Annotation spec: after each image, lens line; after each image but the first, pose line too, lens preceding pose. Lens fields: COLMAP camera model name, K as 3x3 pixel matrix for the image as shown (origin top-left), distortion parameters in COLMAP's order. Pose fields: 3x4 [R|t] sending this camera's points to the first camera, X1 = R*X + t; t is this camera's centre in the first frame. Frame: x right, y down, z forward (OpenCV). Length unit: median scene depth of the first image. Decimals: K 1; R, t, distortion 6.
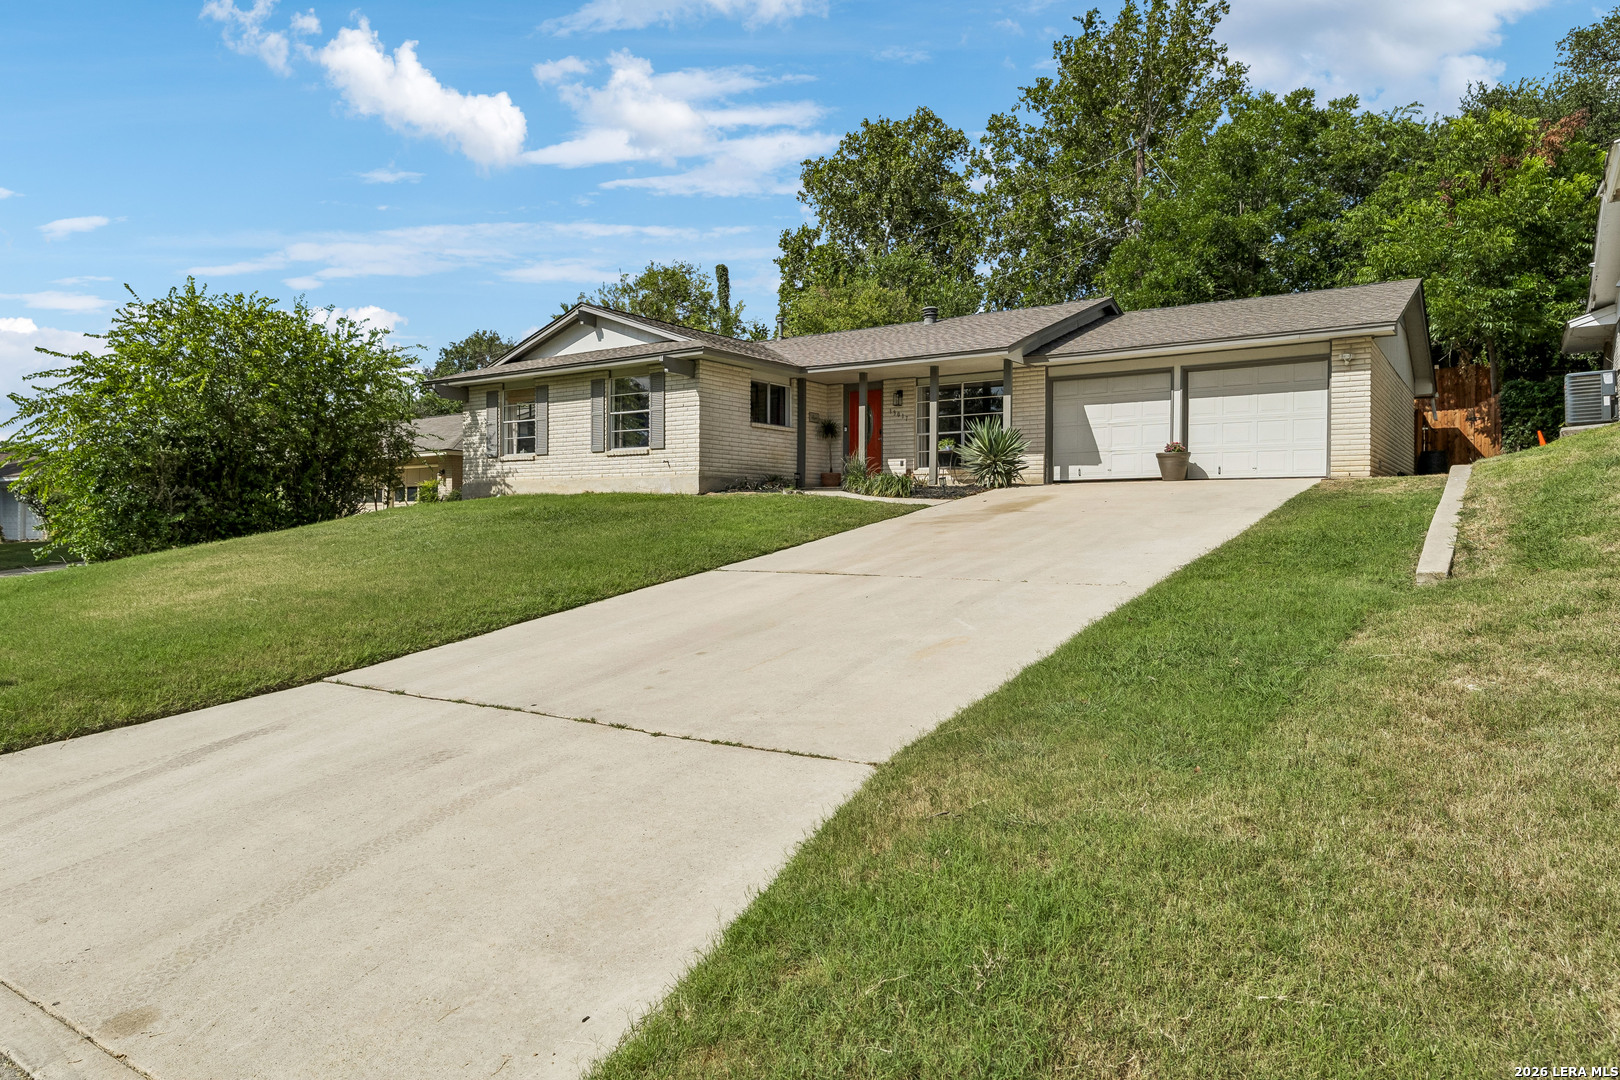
lens RADIAL K [[1044.5, 0, 810.0], [0, 1044.5, 540.0], [0, 0, 1]] dist [-0.042408, -0.001747]
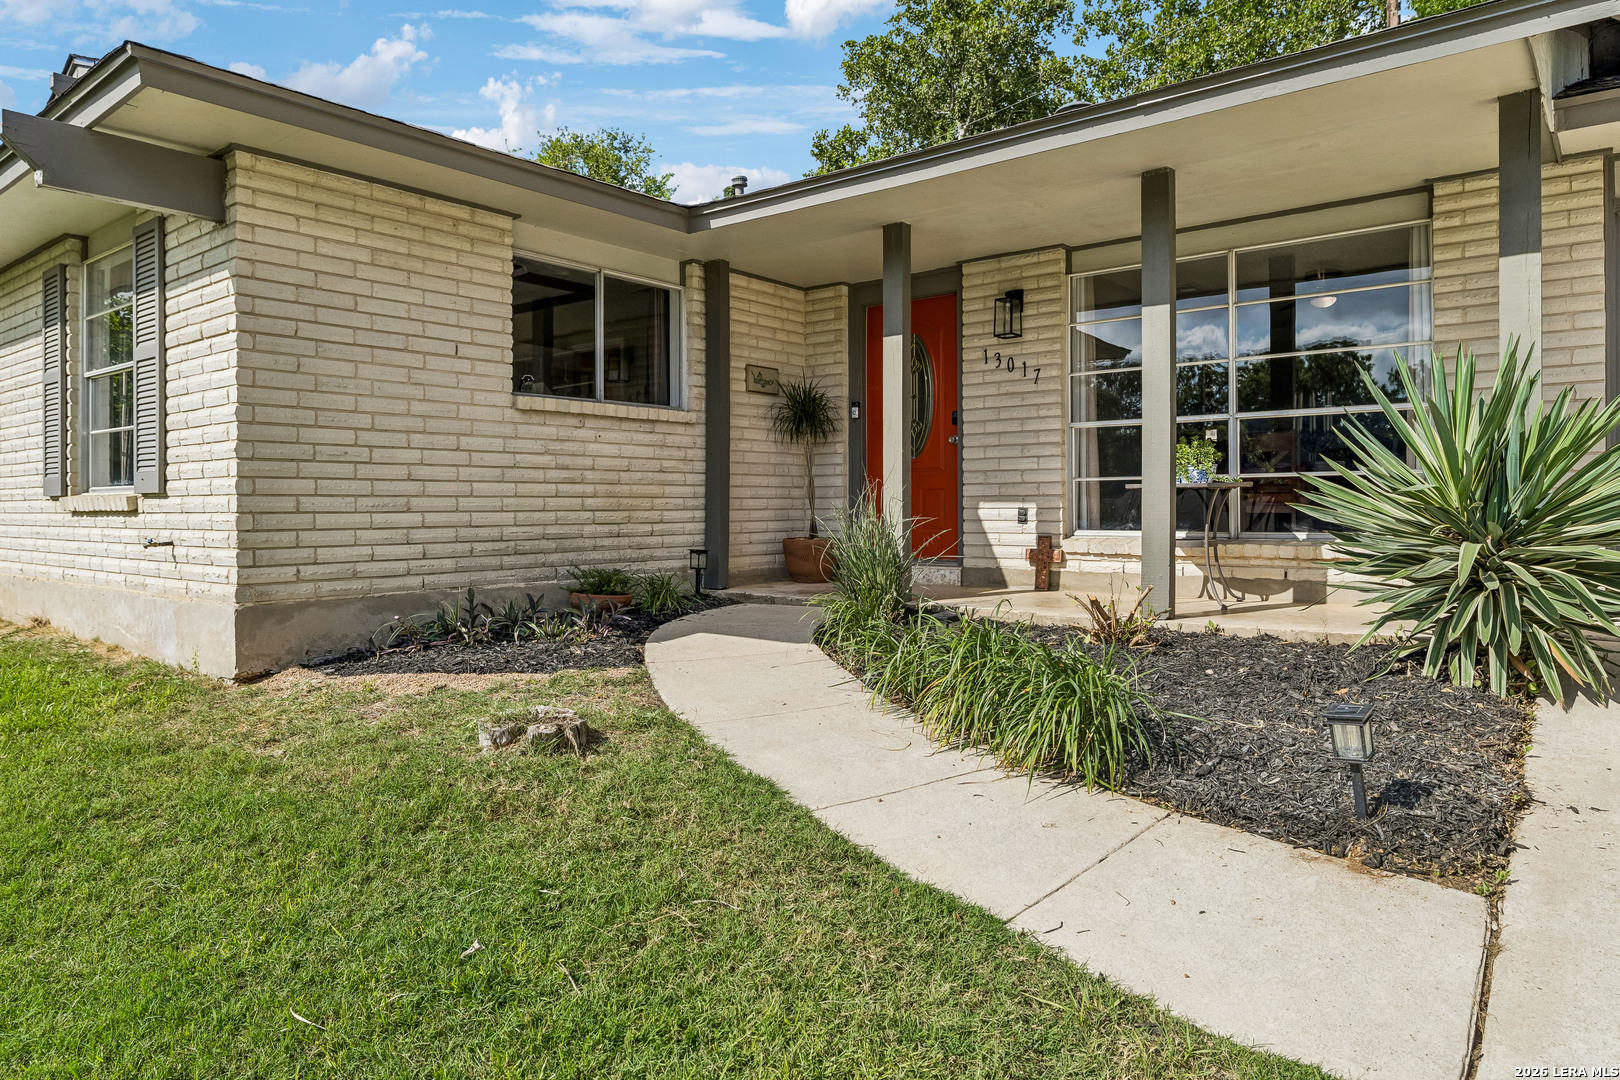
lens RADIAL K [[1044.5, 0, 810.0], [0, 1044.5, 540.0], [0, 0, 1]] dist [-0.042408, -0.001747]
pose [[0.997515, -0.006636, -0.070135, 0.044627], [0.007946, 0.999799, 0.018423, -0.071536], [0.069998, -0.018935, 0.997367, 0.665760]]
